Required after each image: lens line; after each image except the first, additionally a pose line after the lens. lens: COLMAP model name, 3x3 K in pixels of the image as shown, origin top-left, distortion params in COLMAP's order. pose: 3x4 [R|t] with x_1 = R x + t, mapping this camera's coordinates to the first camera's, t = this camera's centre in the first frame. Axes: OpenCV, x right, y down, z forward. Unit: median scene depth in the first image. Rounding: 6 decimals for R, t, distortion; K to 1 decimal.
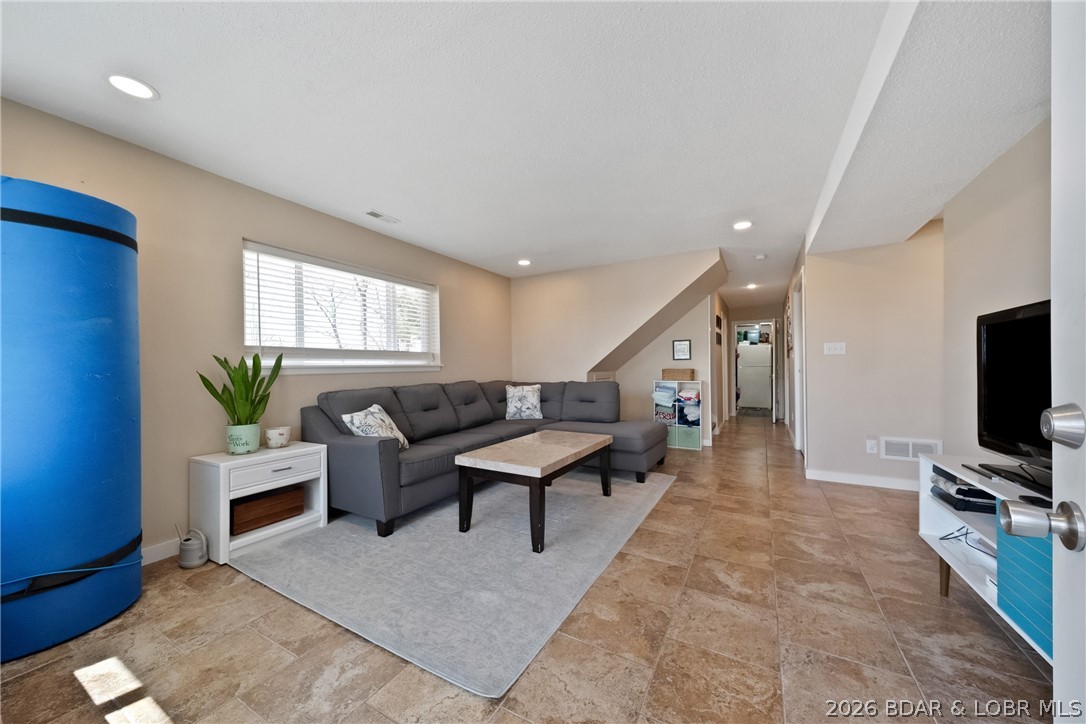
lens RADIAL K [[386.2, 0, 540.9], [0, 386.2, 362.1], [0, 0, 1]] dist [0.007991, -0.000368]
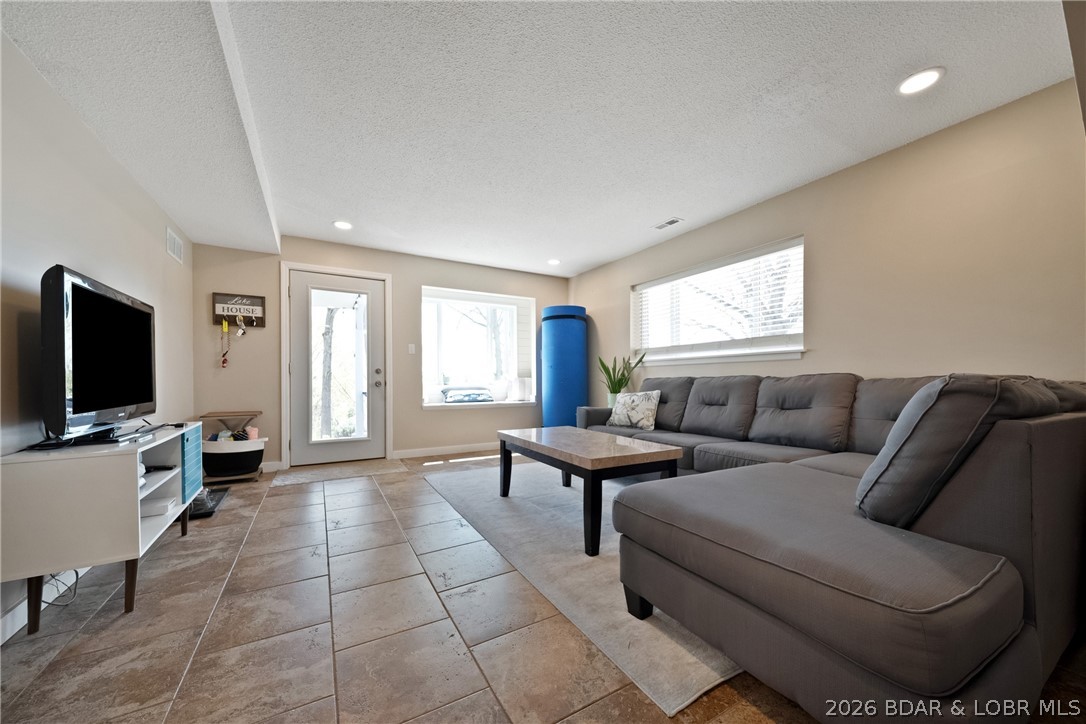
lens RADIAL K [[386.2, 0, 540.9], [0, 386.2, 362.1], [0, 0, 1]] dist [0.007991, -0.000368]
pose [[-0.502298, -0.028471, -0.864226, 0.907044], [0.018320, 0.998883, -0.043555, 0.079708], [0.864501, -0.037710, -0.501215, 1.505047]]
